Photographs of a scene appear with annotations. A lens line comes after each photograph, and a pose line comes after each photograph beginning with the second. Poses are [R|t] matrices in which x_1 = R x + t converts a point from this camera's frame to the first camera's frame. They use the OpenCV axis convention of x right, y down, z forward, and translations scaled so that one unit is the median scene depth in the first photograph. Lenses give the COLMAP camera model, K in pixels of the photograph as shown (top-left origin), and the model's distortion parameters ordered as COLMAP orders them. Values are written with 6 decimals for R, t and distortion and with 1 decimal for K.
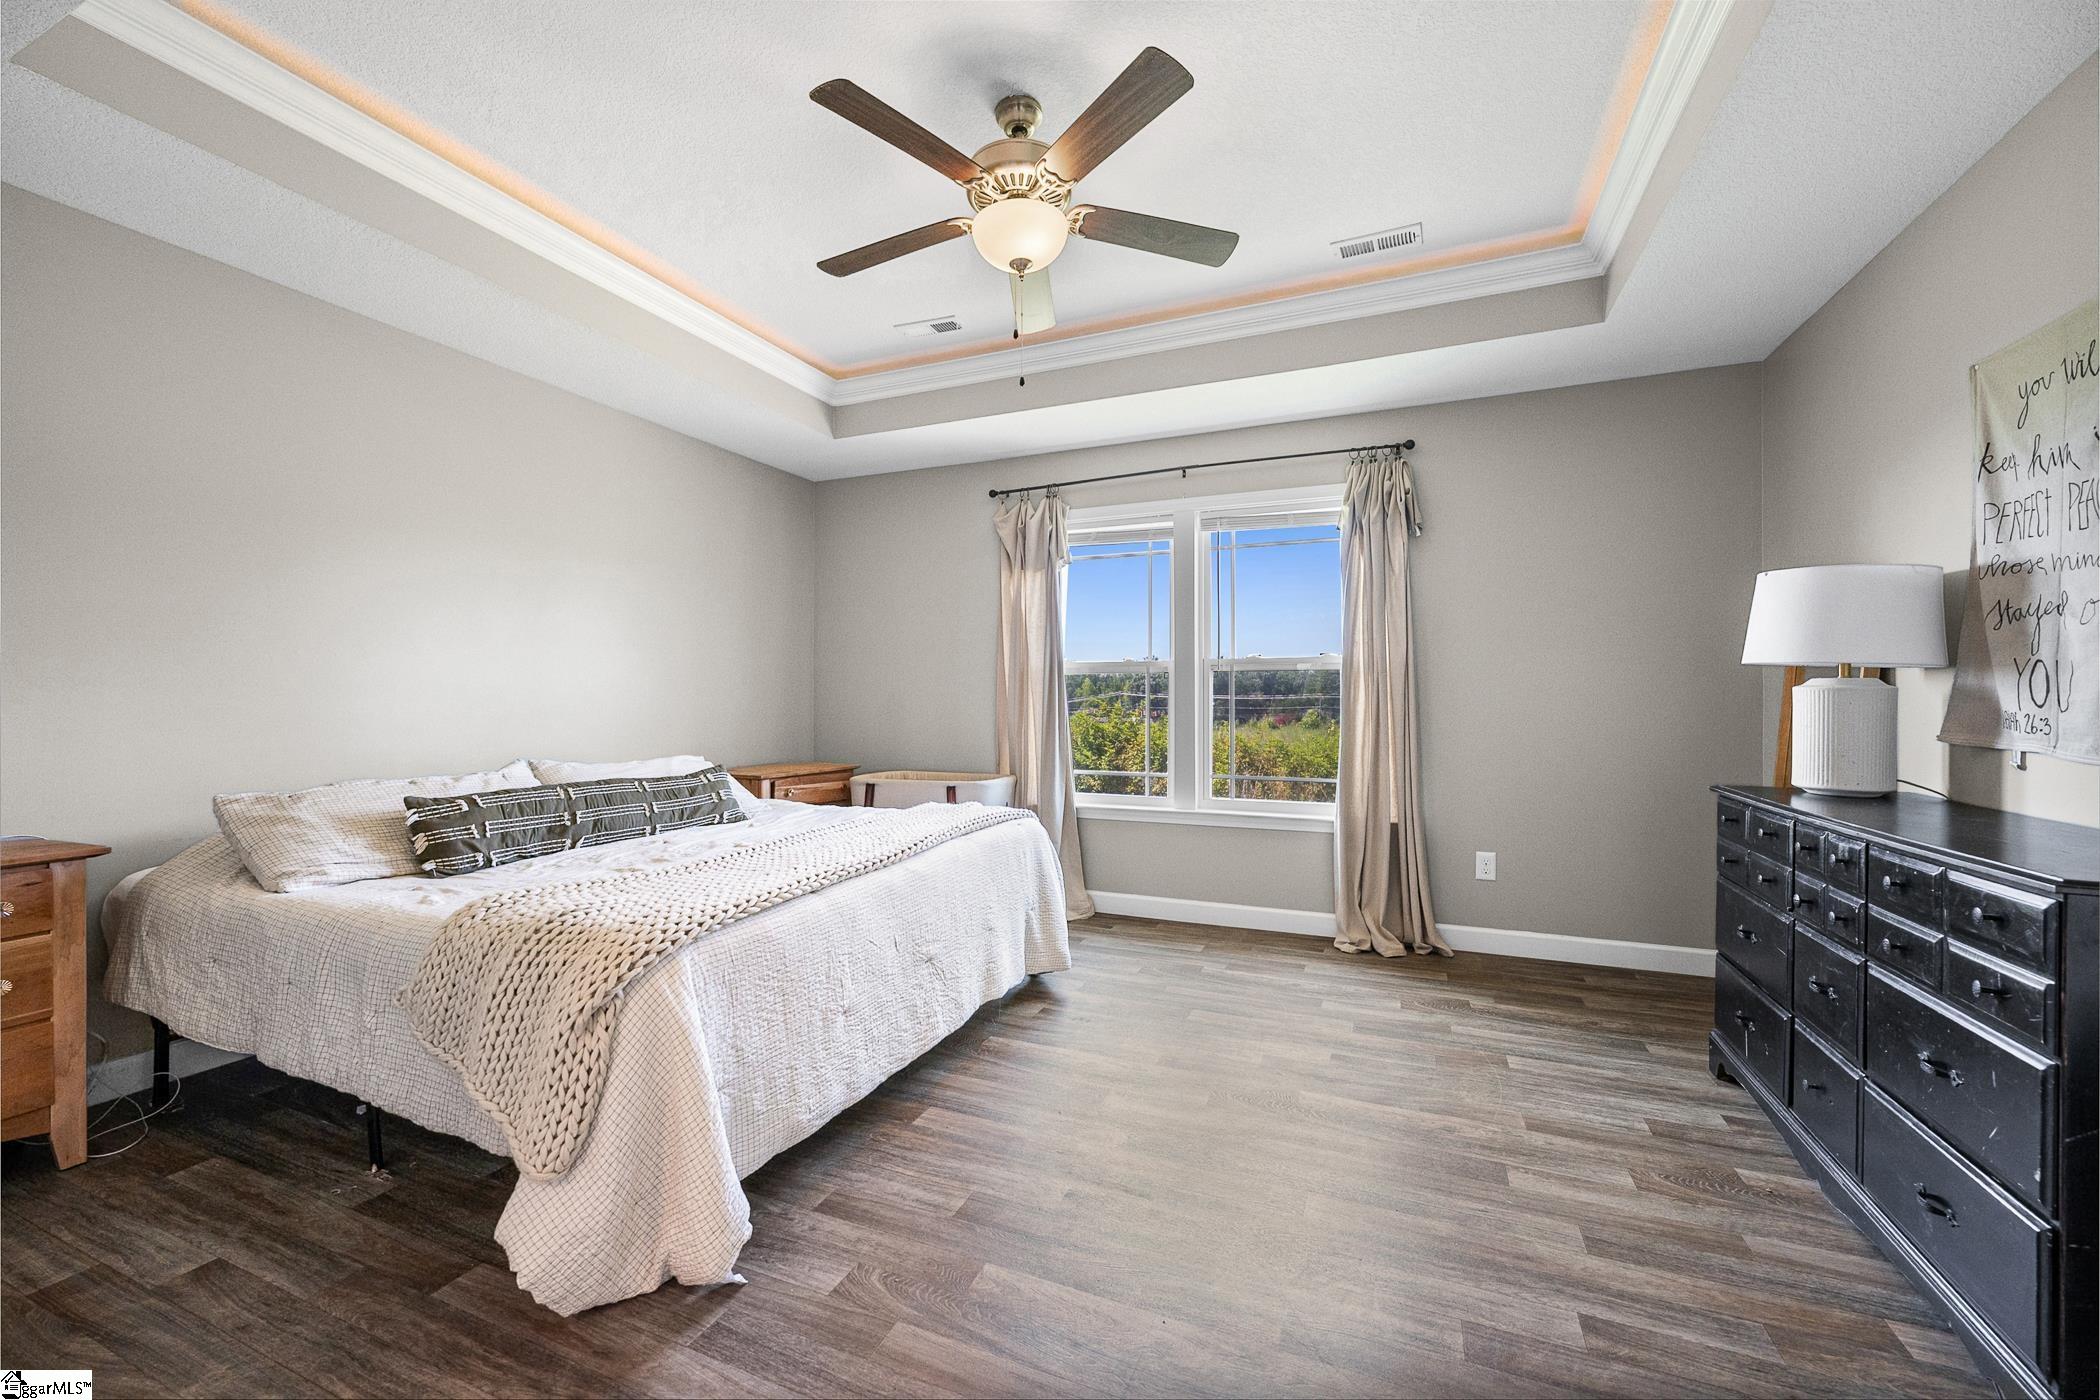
lens RADIAL K [[835.1, 0, 1085.8], [0, 835.1, 699.8], [0, 0, 1]] dist [-0.004131, 0.000847]
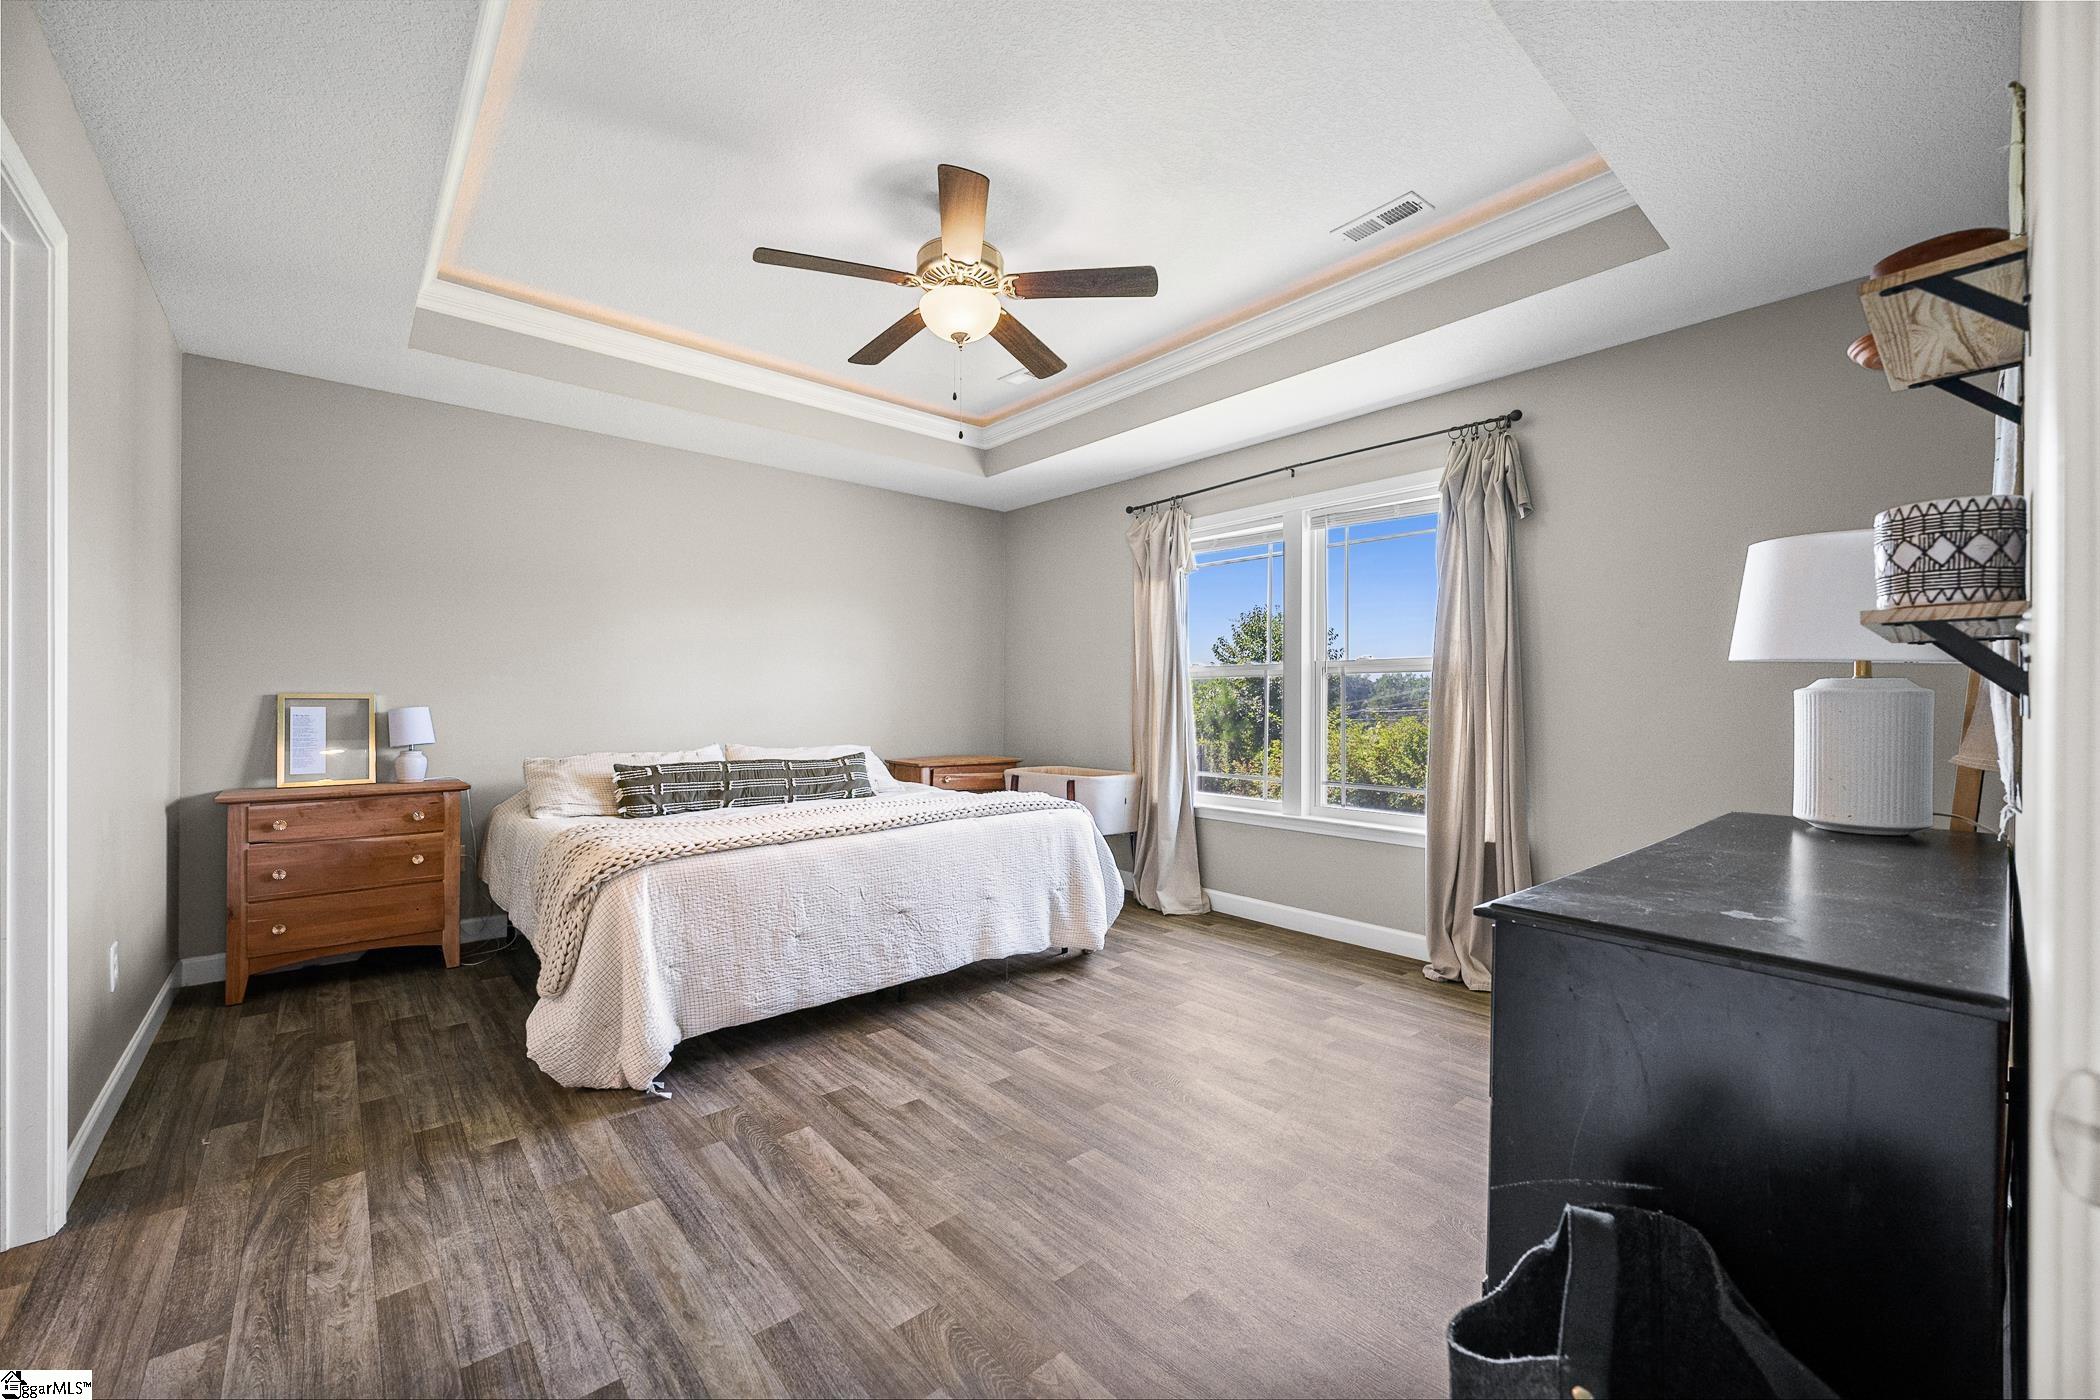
lens RADIAL K [[835.1, 0, 1043.2], [0, 835.1, 703.0], [0, 0, 1]] dist [-0.004131, 0.000847]
pose [[0.898281, 0.005476, -0.439386, 0.370564], [-0.005294, 0.999985, 0.001639, -0.000617], [0.439389, 0.000854, 0.898297, -0.012866]]
